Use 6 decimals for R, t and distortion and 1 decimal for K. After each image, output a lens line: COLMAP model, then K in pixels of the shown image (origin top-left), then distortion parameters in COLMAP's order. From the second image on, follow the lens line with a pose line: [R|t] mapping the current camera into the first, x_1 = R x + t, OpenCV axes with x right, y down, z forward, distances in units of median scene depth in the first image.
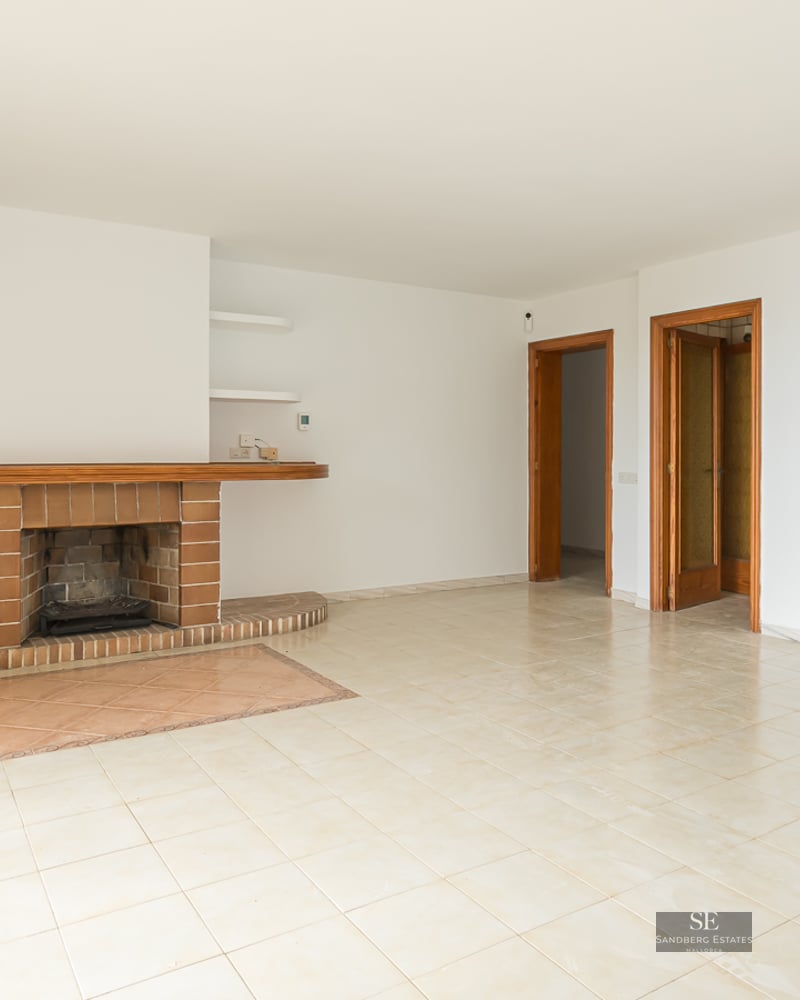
lens RADIAL K [[812.7, 0, 375.7], [0, 812.7, 456.1], [0, 0, 1]] dist [-0.012044, 0.001024]
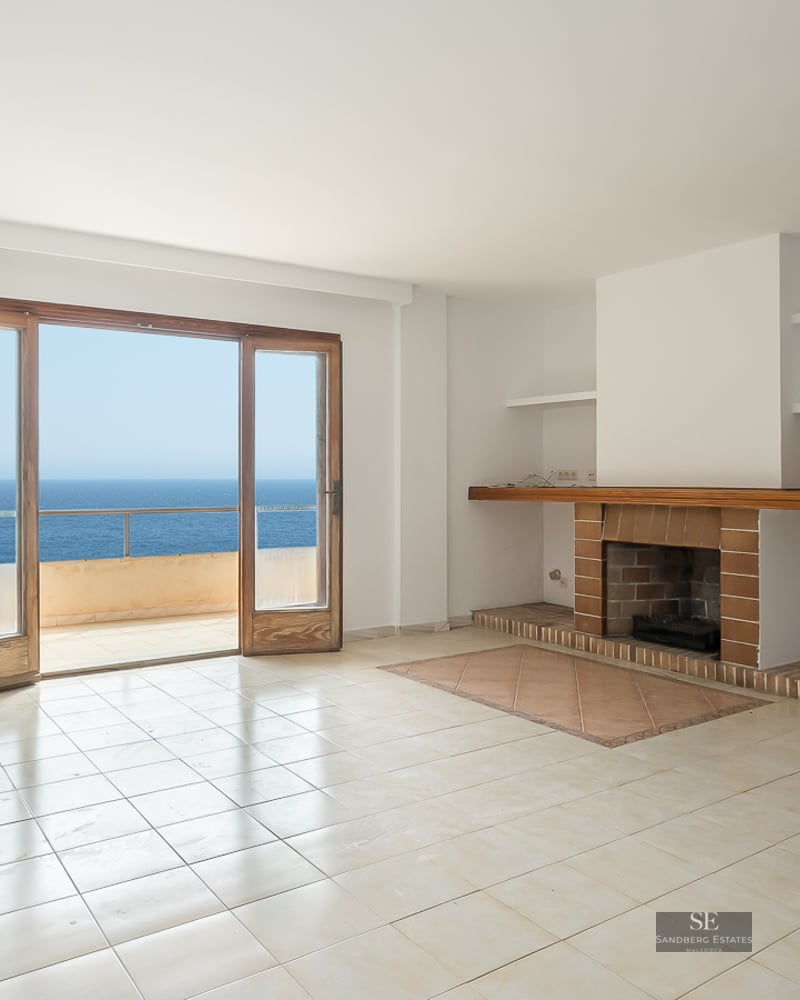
lens RADIAL K [[812.7, 0, 402.1], [0, 812.7, 484.4], [0, 0, 1]] dist [-0.012044, 0.001024]
pose [[0.069795, 0.006914, -0.997537, 0.691486], [-0.004259, 0.999969, 0.006633, 0.000082], [0.997552, 0.003786, 0.069822, 0.571312]]
